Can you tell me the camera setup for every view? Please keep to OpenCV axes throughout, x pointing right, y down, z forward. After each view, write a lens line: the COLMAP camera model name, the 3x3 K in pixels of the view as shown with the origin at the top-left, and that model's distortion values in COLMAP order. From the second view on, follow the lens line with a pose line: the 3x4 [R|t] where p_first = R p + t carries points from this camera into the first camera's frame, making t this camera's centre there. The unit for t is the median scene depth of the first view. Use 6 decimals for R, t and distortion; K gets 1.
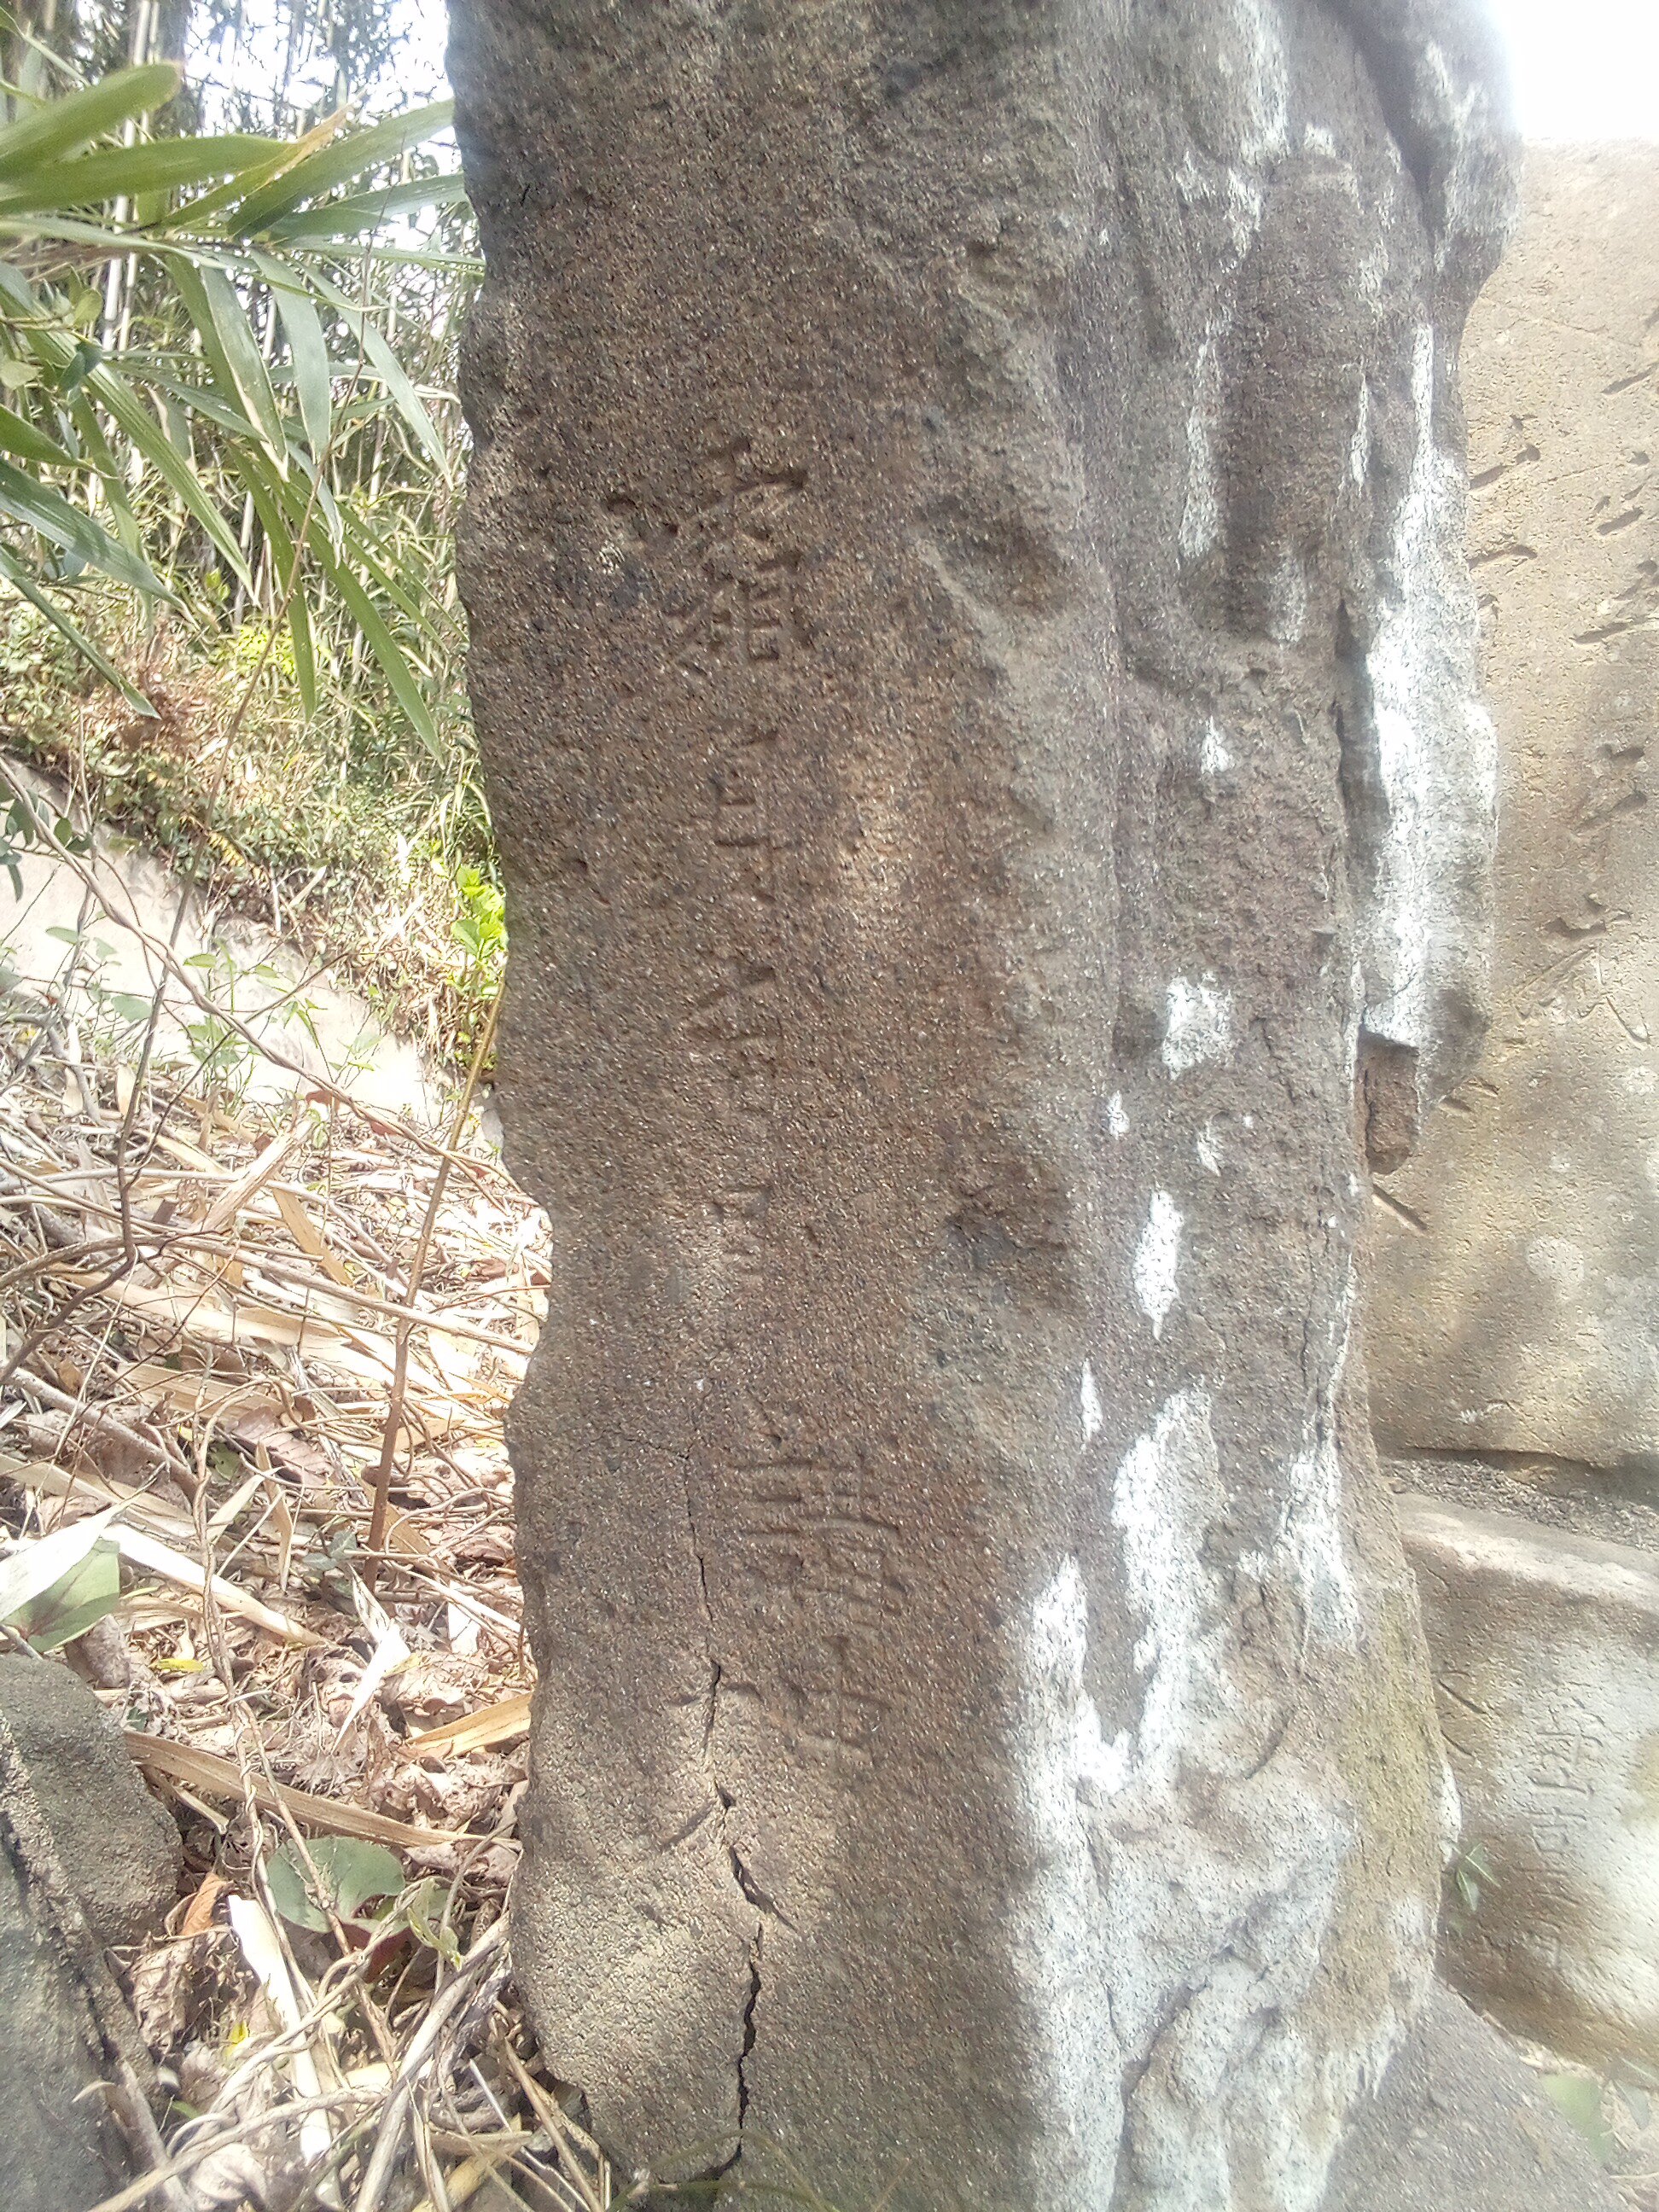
lens RADIAL K [[1827.4, 0, 822.6], [0, 1827.4, 1105.9], [0, 0, 1]] dist [0.081179, -0.147388]
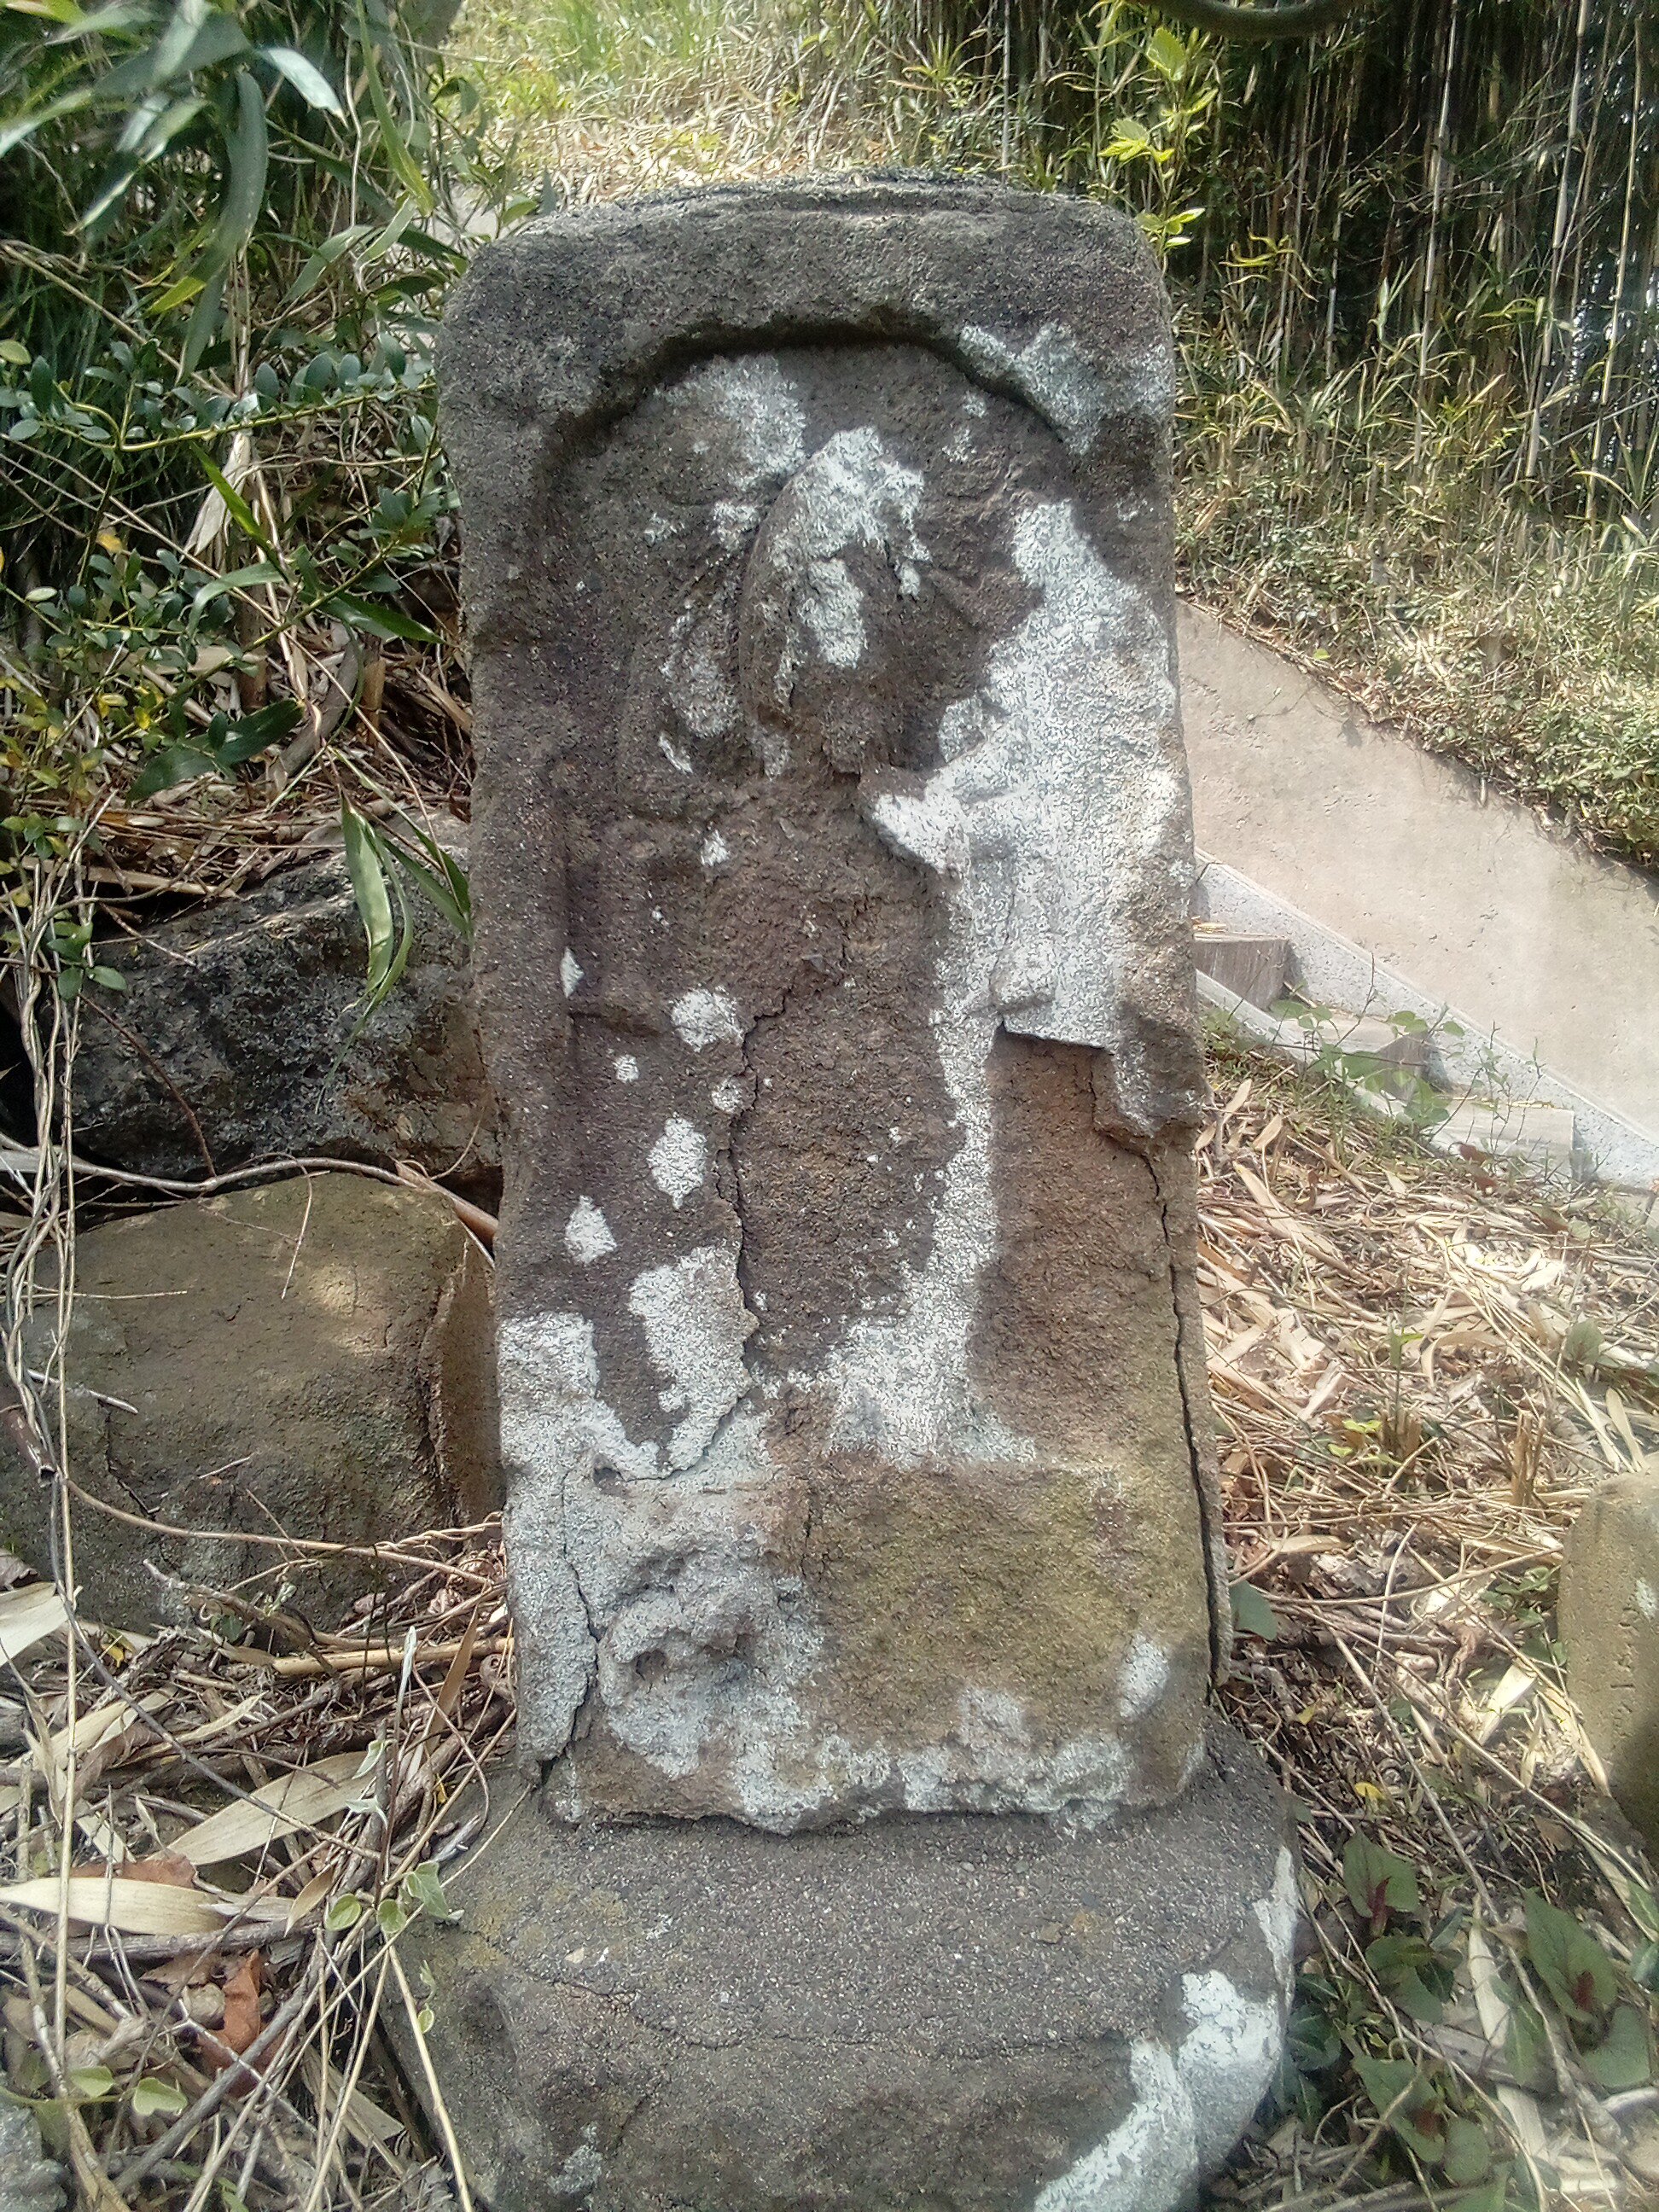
lens RADIAL K [[1827.4, 0, 842.5], [0, 1827.4, 1111.1], [0, 0, 1]] dist [0.081179, -0.147388]
pose [[0.586807, 0.023725, -0.809379, 0.168467], [-0.064692, 0.997749, -0.017655, 0.006232], [0.807139, 0.062720, 0.587021, 0.015756]]
